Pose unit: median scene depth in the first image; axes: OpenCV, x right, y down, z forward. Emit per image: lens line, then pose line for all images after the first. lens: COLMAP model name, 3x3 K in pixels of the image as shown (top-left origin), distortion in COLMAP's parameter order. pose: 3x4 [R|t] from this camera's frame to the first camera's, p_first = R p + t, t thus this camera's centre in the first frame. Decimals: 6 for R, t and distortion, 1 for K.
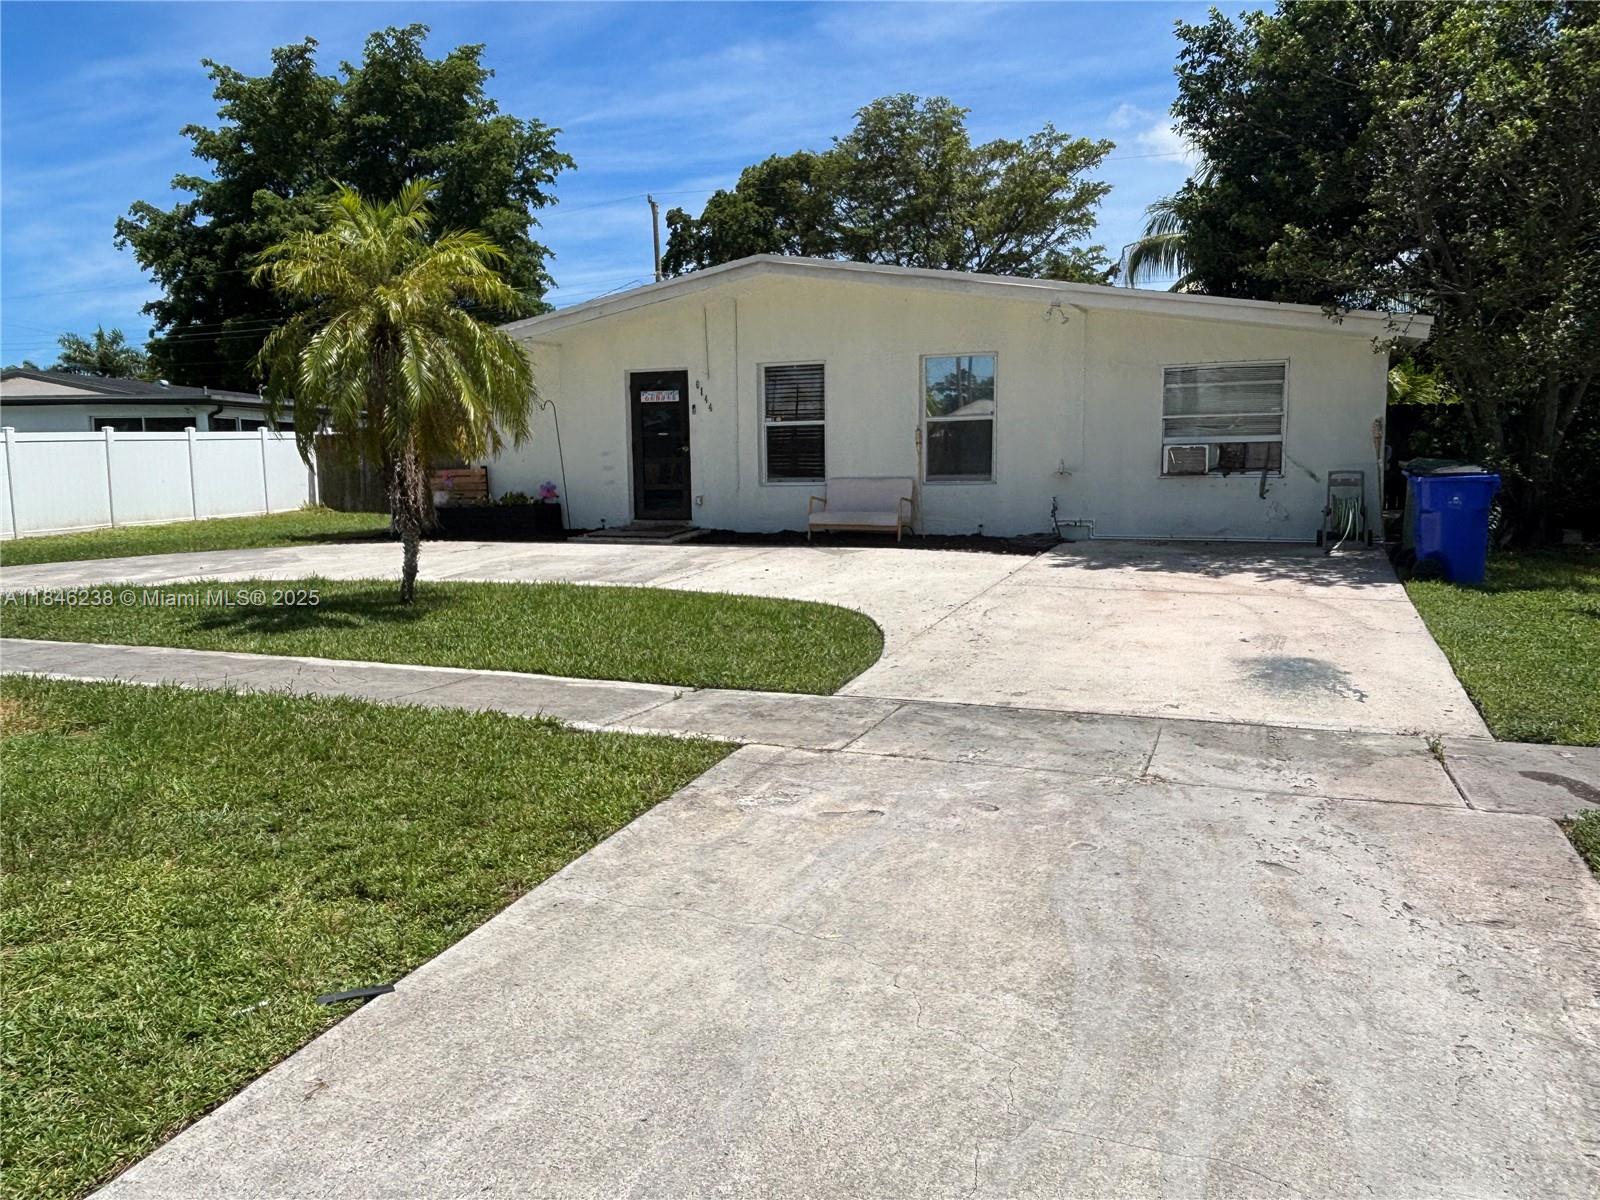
lens RADIAL K [[1137.5, 0, 798.1], [0, 1137.5, 607.9], [0, 0, 1]] dist [-0.023542, -0.001702]
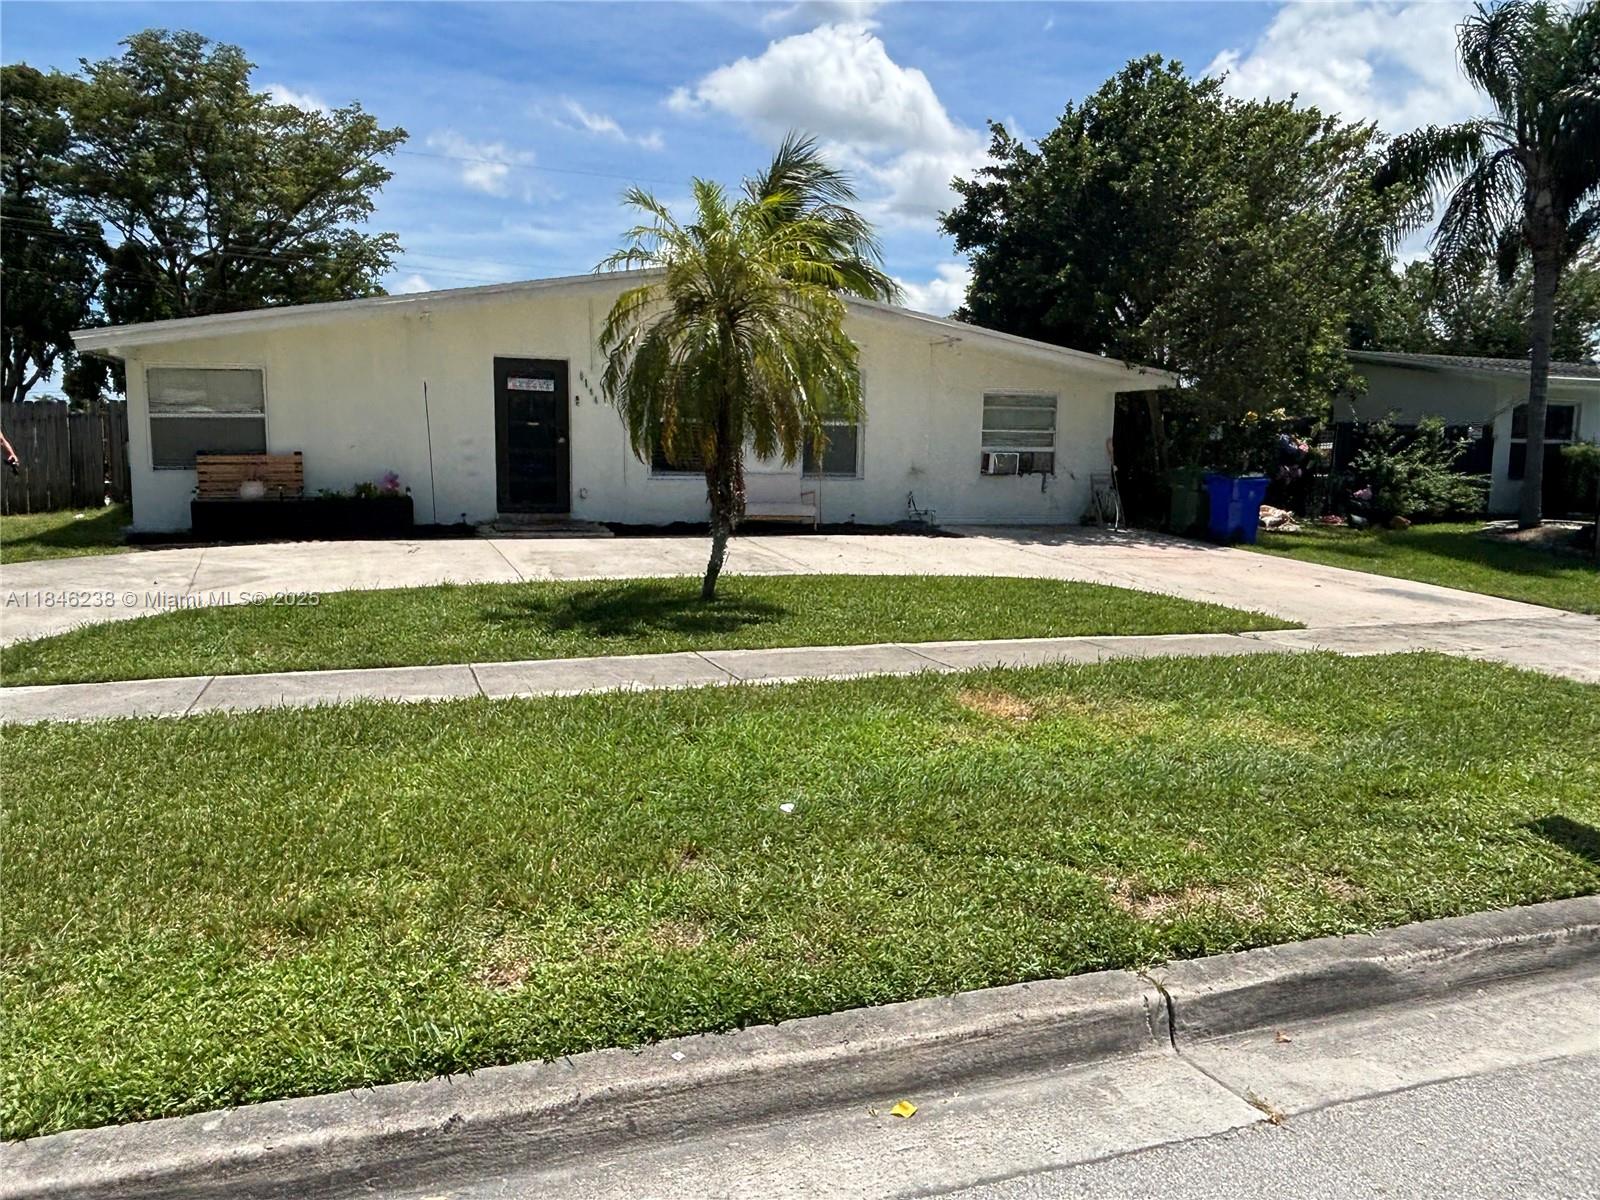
lens RADIAL K [[1137.5, 0, 795.6], [0, 1137.5, 594.2], [0, 0, 1]] dist [-0.023542, -0.001702]
pose [[0.747163, -0.057140, 0.662181, -0.604621], [0.058175, 0.998096, 0.020485, -0.015902], [-0.662091, 0.023216, 0.749064, 0.136519]]
